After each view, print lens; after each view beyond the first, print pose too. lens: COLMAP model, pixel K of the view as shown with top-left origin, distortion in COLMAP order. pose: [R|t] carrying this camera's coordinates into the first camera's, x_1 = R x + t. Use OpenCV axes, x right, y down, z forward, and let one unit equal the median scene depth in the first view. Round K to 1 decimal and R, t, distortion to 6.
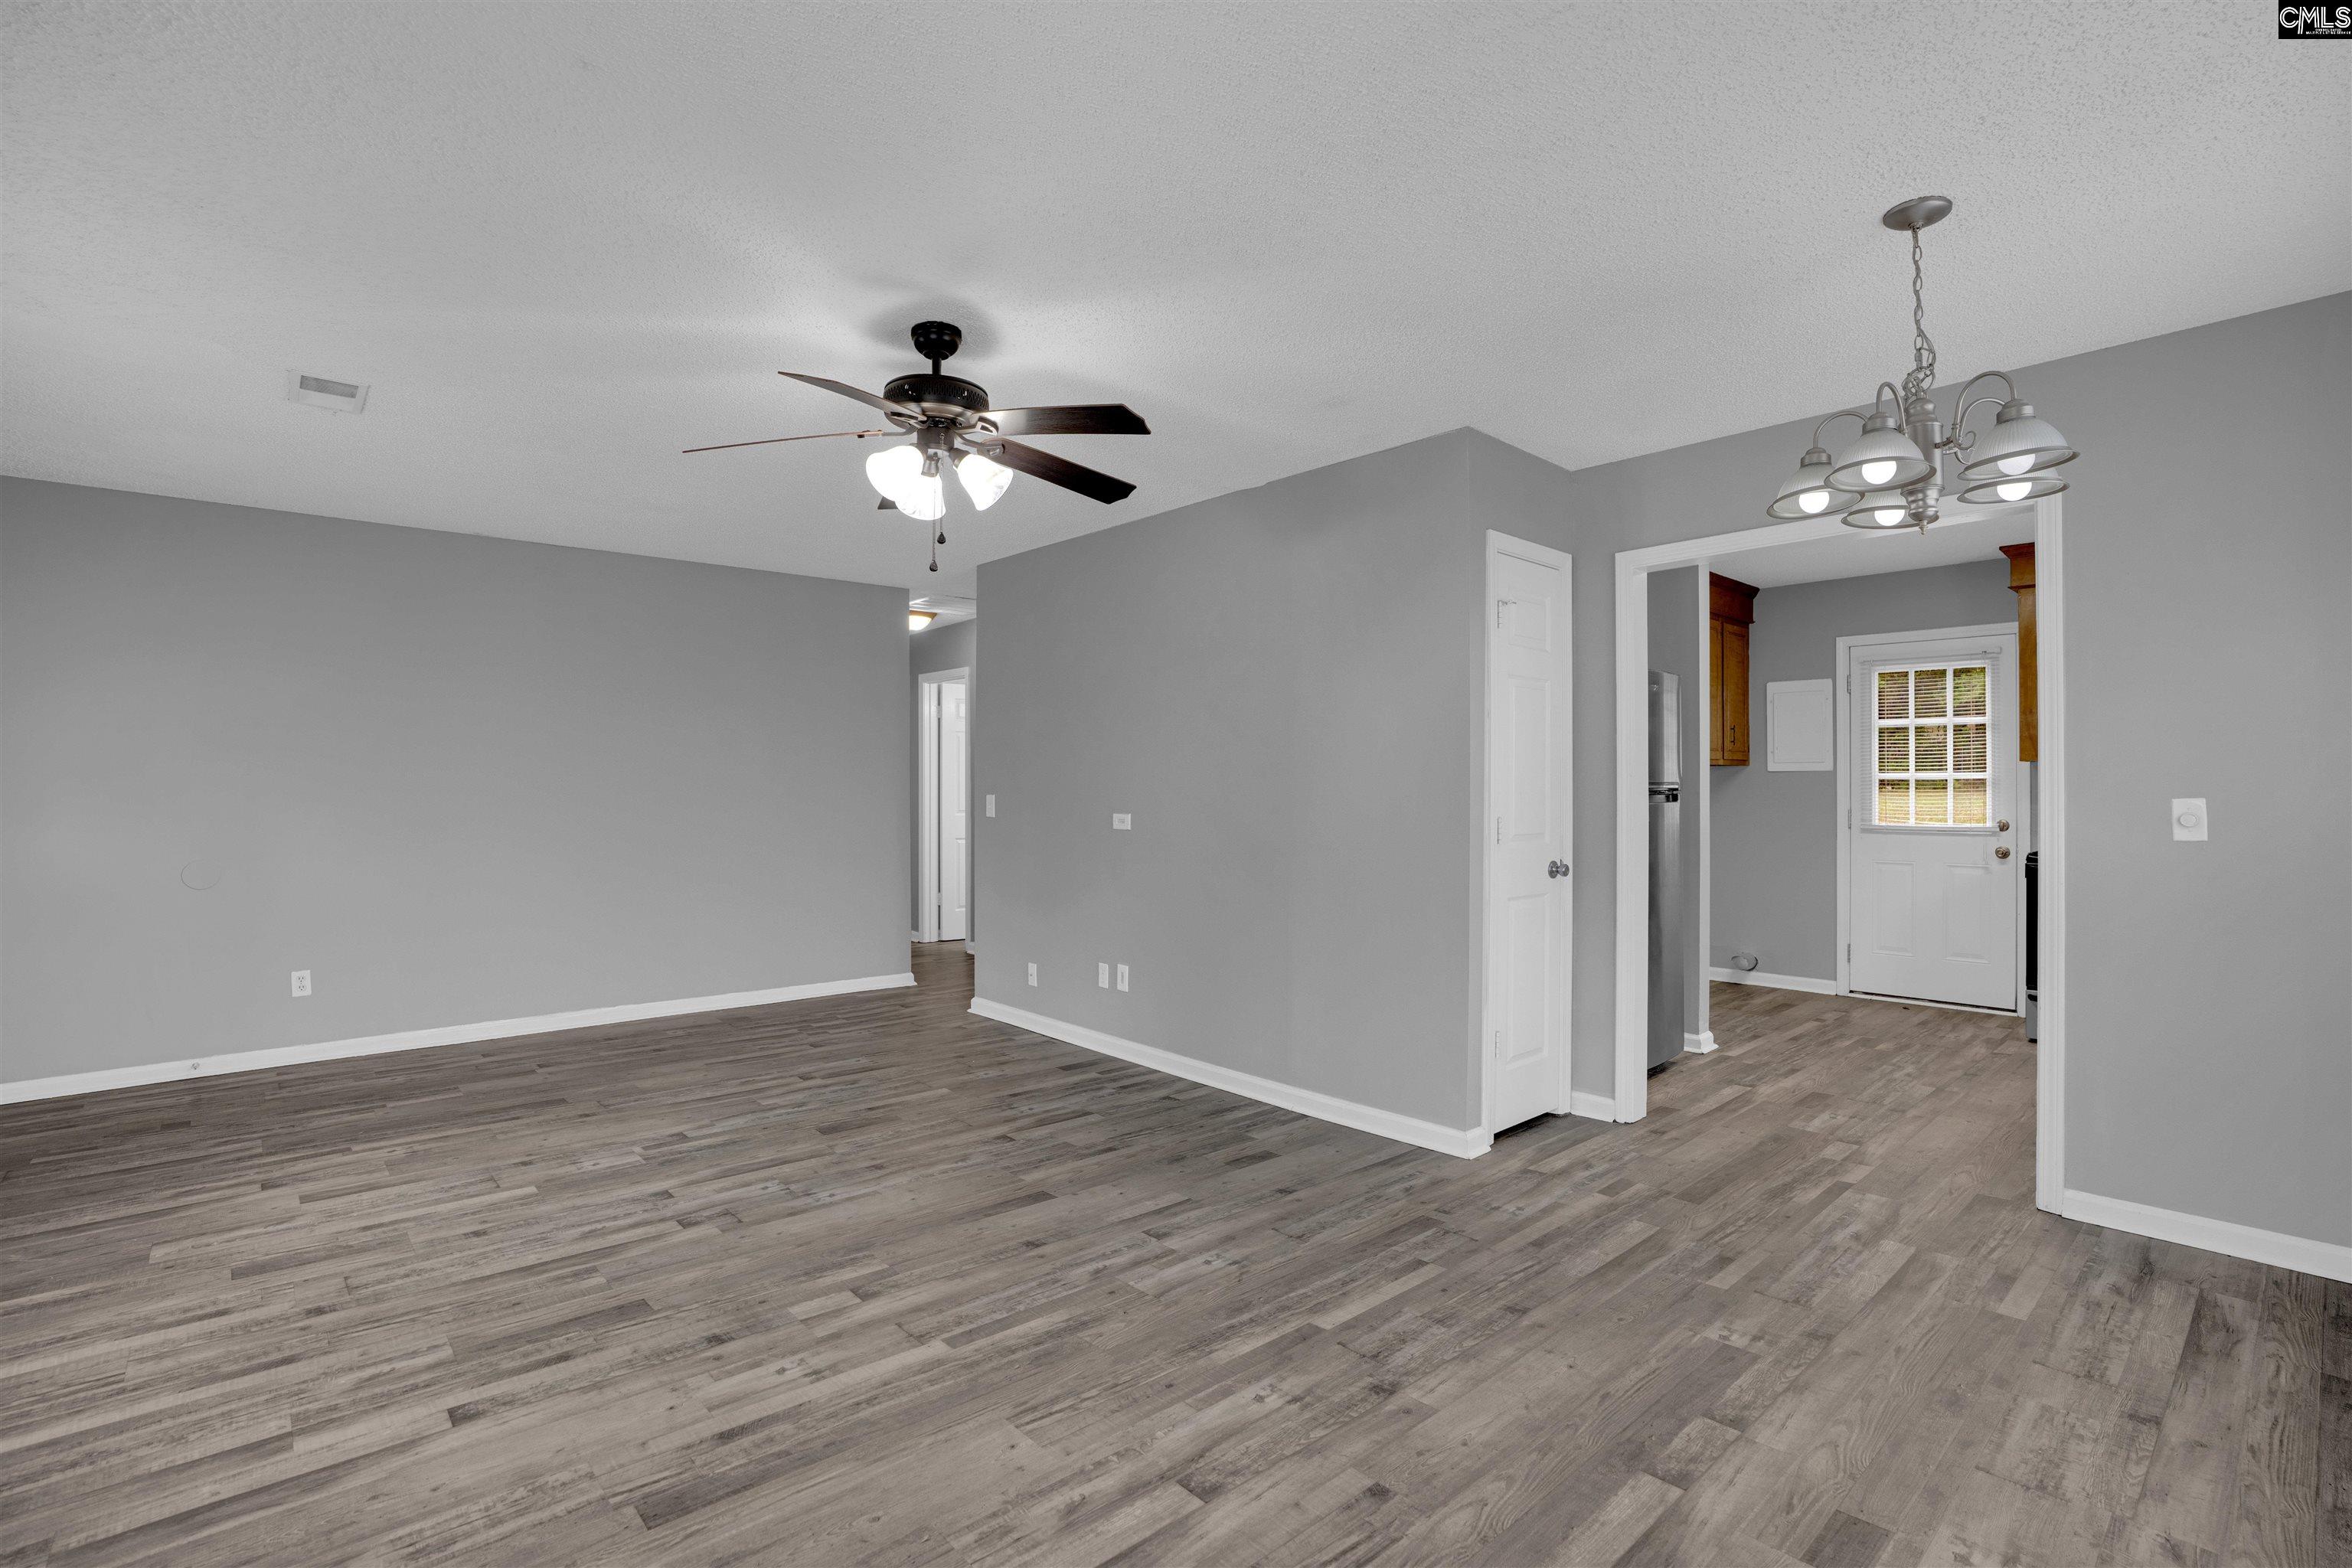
lens RADIAL K [[1095.0, 0, 1181.7], [0, 1095.0, 787.3], [0, 0, 1]] dist [-0.063314, 0.023912]
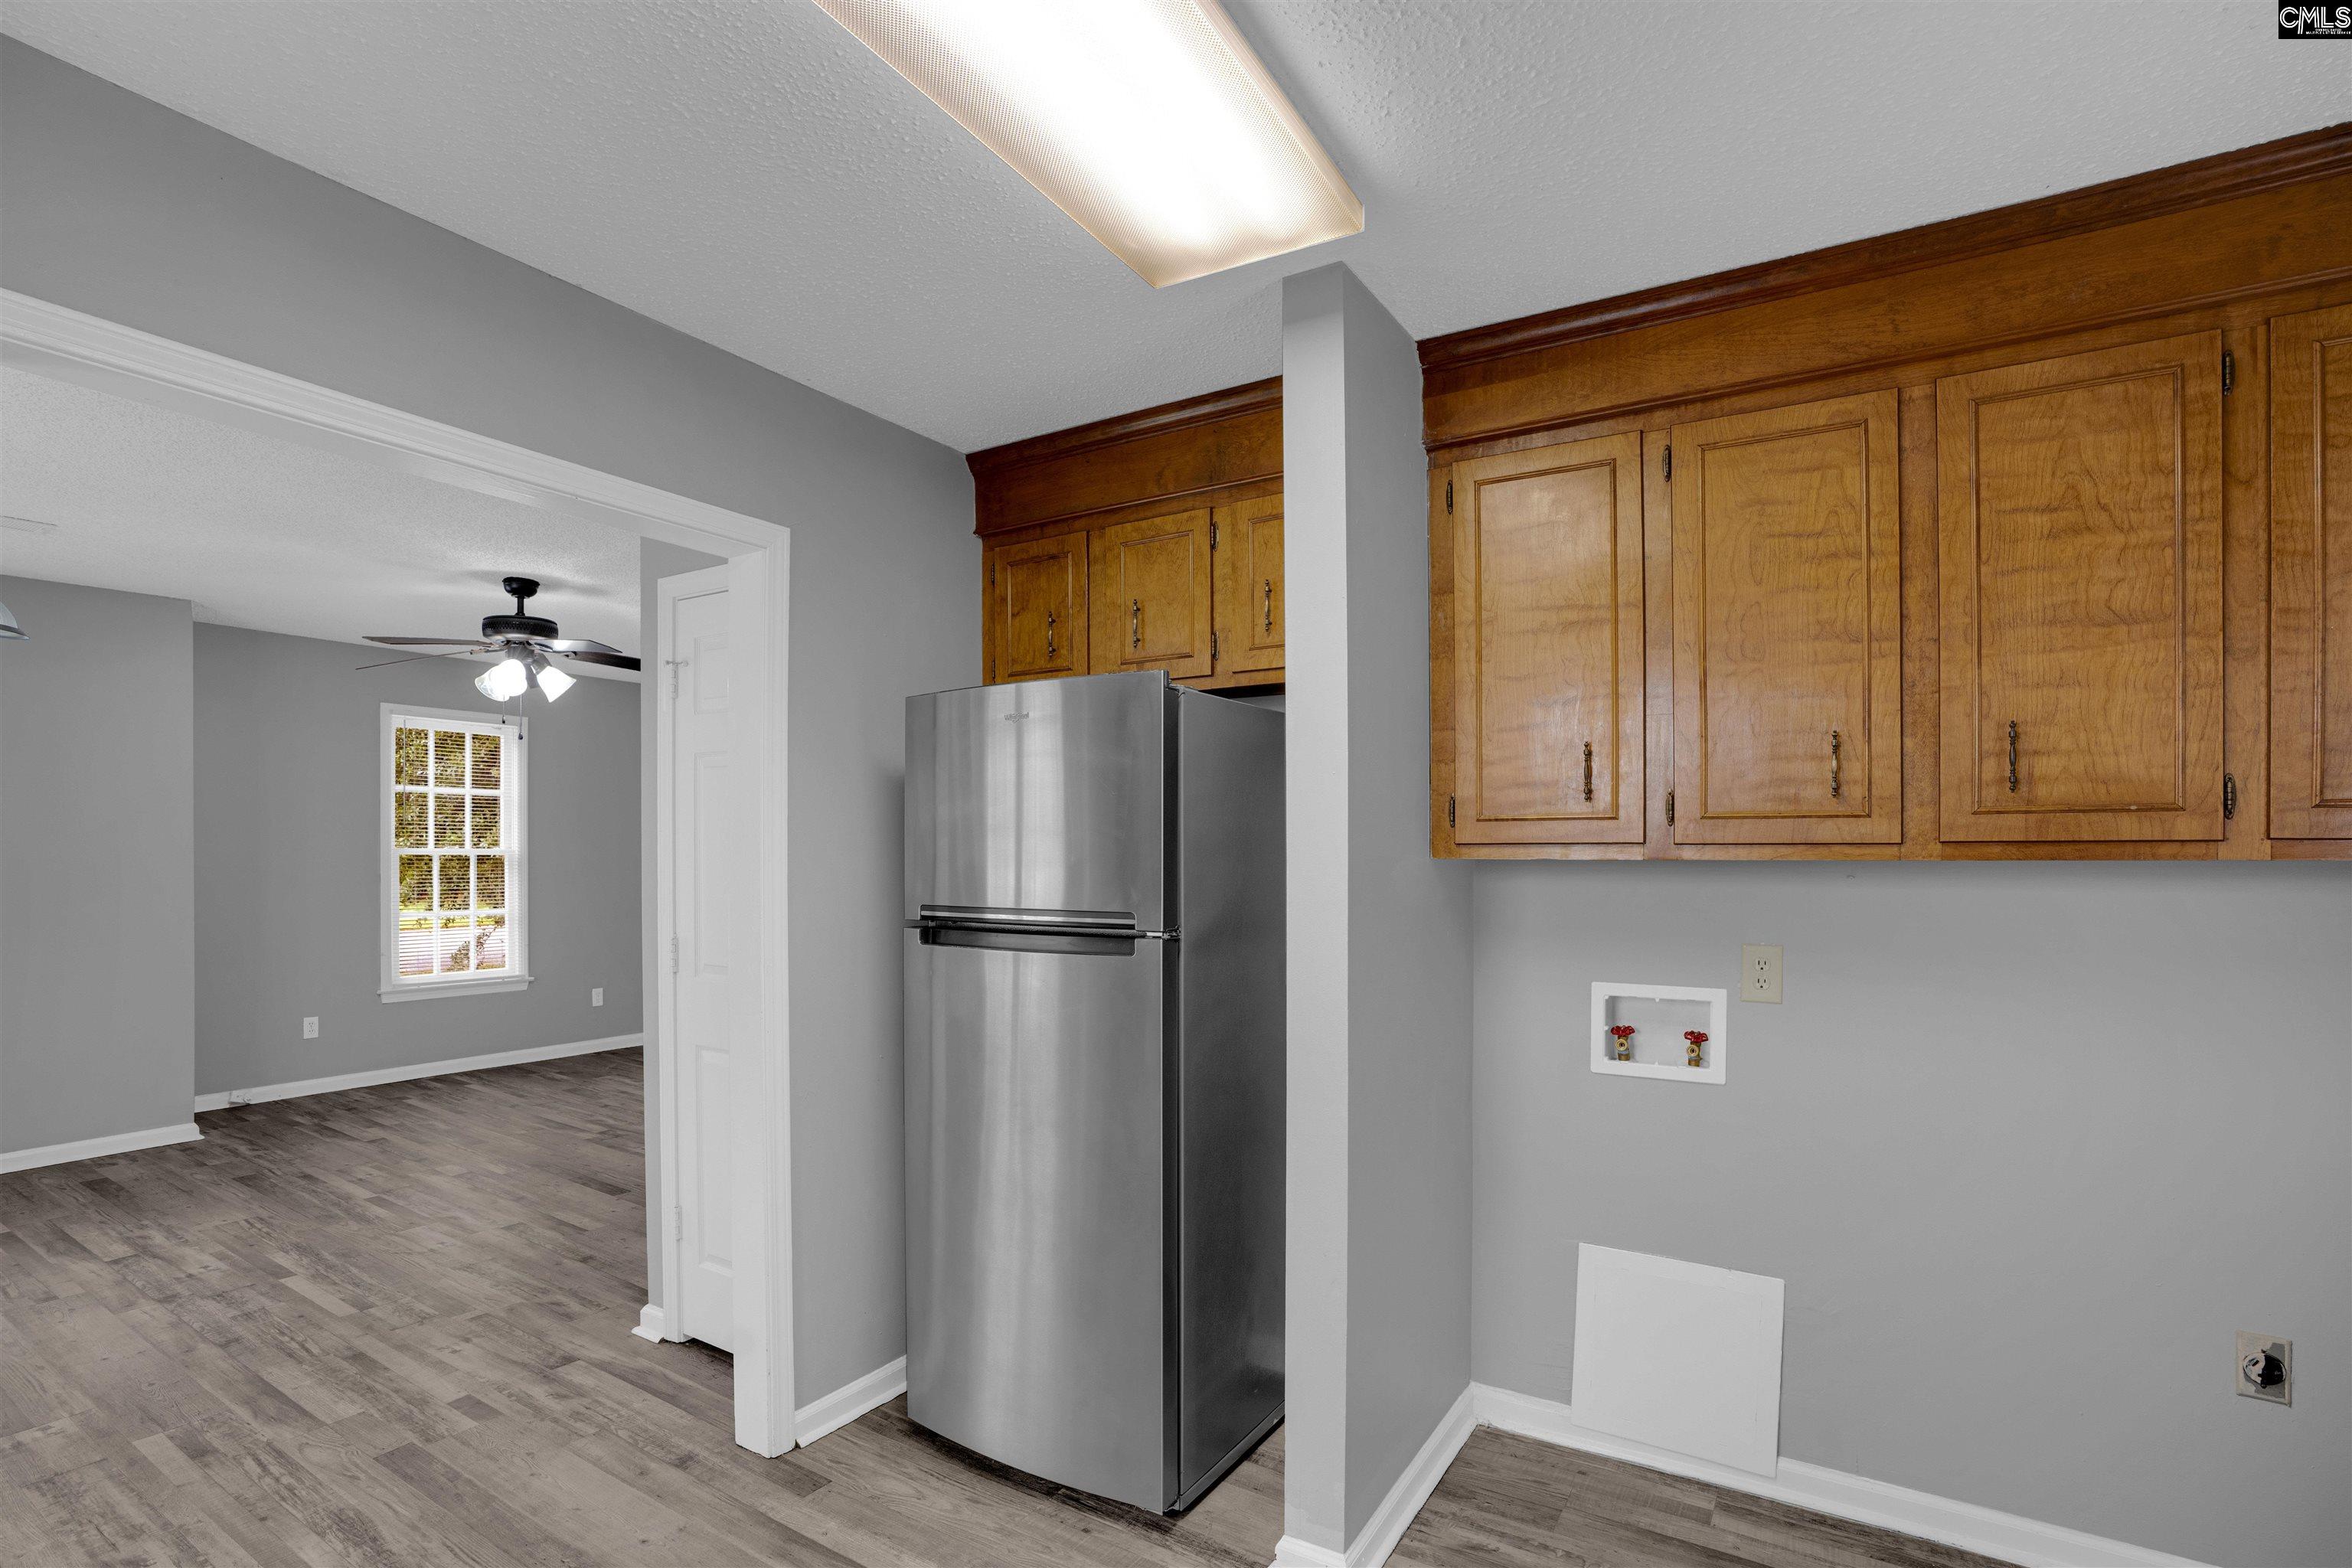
lens RADIAL K [[1098.6, 0, 1145.3], [0, 1098.6, 851.4], [0, 0, 1]] dist [-0.052152, 0.023629]
pose [[0.254189, 0.005351, -0.967140, 1.475363], [-0.001182, 0.999986, 0.005222, -0.047692], [0.967154, -0.000184, 0.254192, 1.461819]]
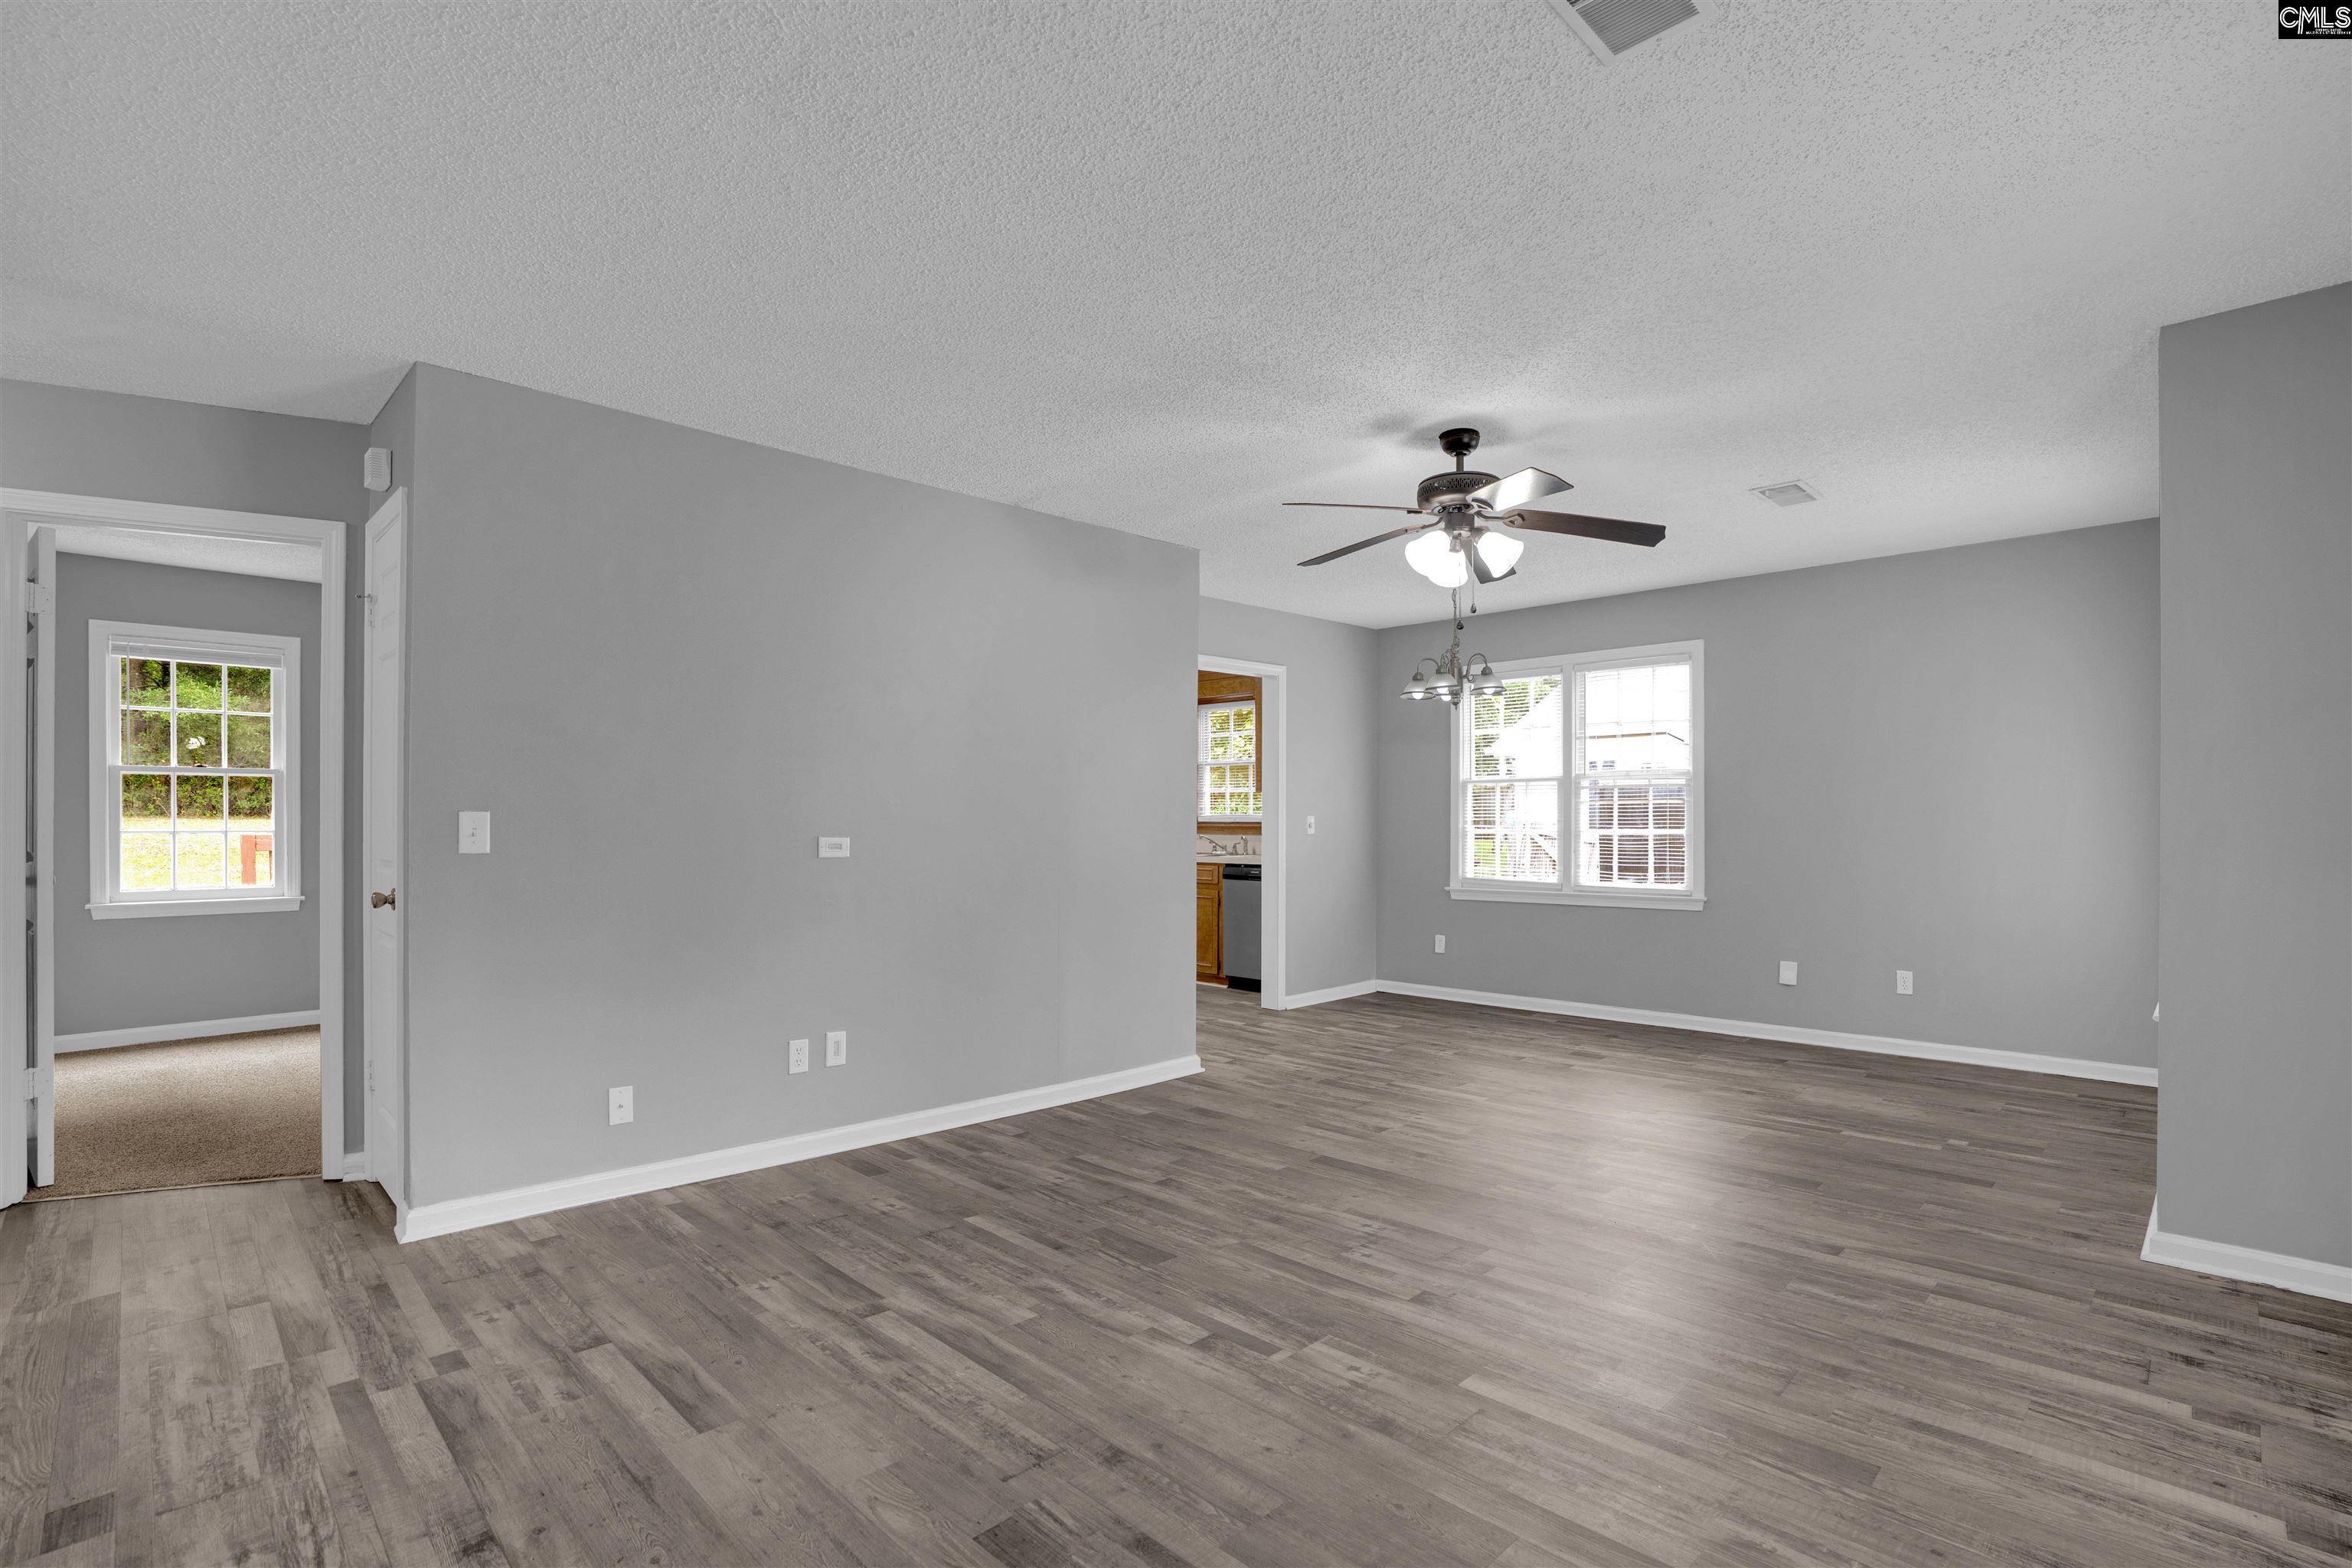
lens RADIAL K [[1109.1, 0, 1185.5], [0, 1109.1, 820.5], [0, 0, 1]] dist [-0.079672, 0.038598]
pose [[-0.057573, -0.001155, 0.998341, -1.462597], [-0.003490, 0.999993, 0.000956, 0.019064], [-0.998335, -0.003429, -0.057576, 1.382694]]
